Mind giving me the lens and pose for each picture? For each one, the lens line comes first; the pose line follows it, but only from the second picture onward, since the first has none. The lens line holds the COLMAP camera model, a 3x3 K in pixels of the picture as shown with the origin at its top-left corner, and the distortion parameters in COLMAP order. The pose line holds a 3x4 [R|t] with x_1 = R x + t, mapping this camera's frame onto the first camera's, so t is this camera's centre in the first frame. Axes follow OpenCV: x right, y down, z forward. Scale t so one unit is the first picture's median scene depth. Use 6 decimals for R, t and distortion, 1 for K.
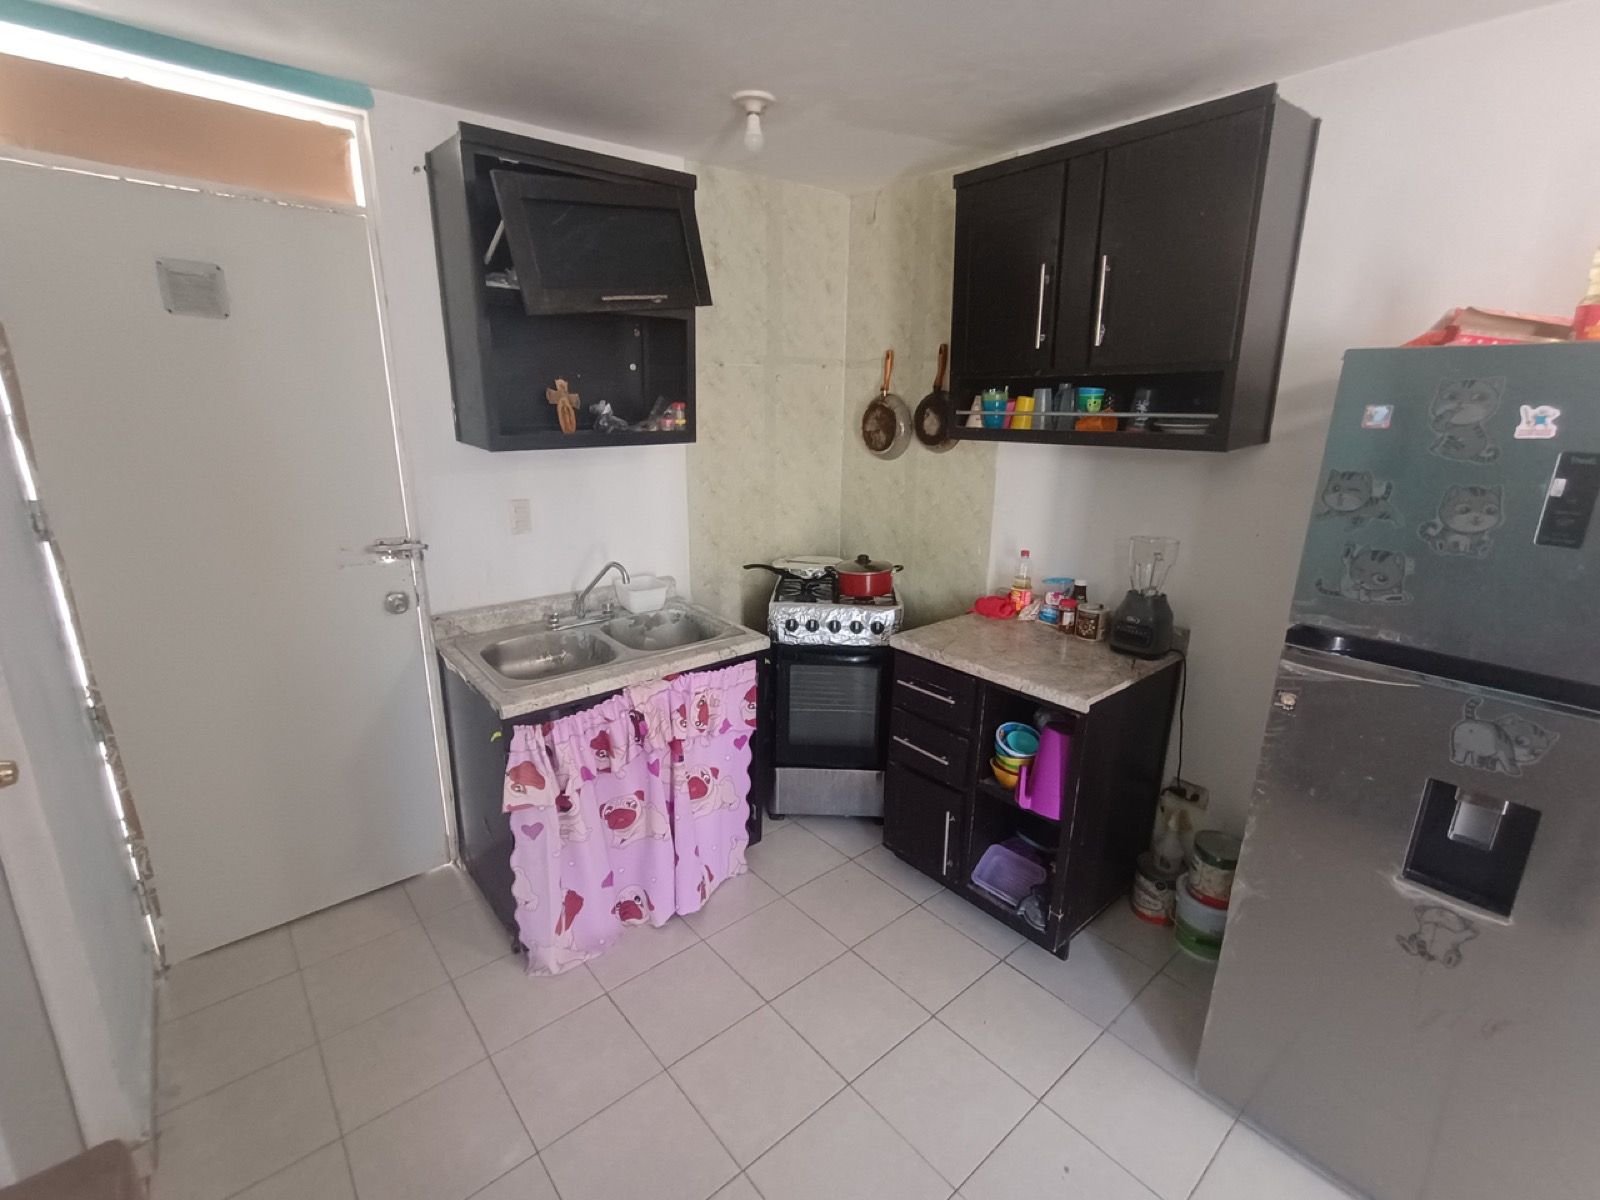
lens RADIAL K [[723.7, 0, 794.0], [0, 723.7, 596.1], [0, 0, 1]] dist [0.009883, -0.000713]
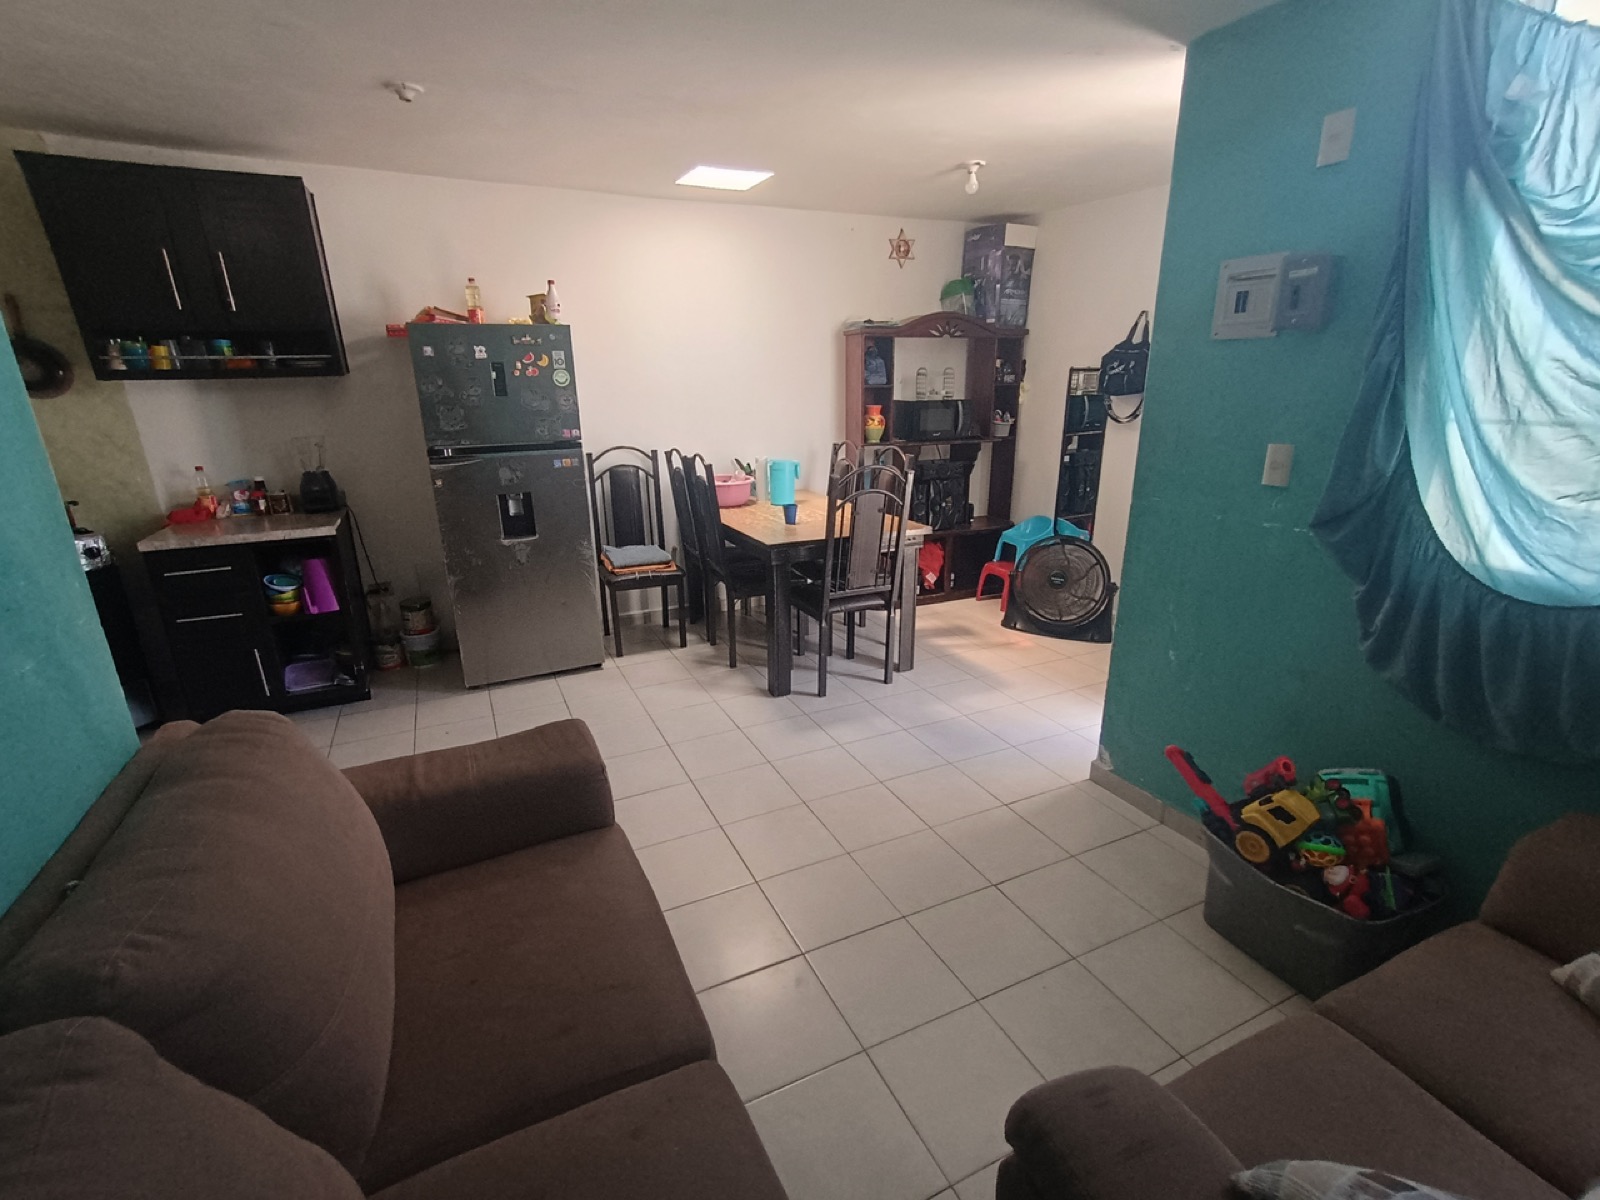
lens RADIAL K [[723.7, 0, 794.0], [0, 723.7, 596.1], [0, 0, 1]] dist [0.009883, -0.000713]
pose [[0.255152, -0.305174, 0.917478, -0.797780], [0.270682, 0.933489, 0.235222, 0.161111], [-0.928240, 0.188328, 0.320786, -0.436895]]
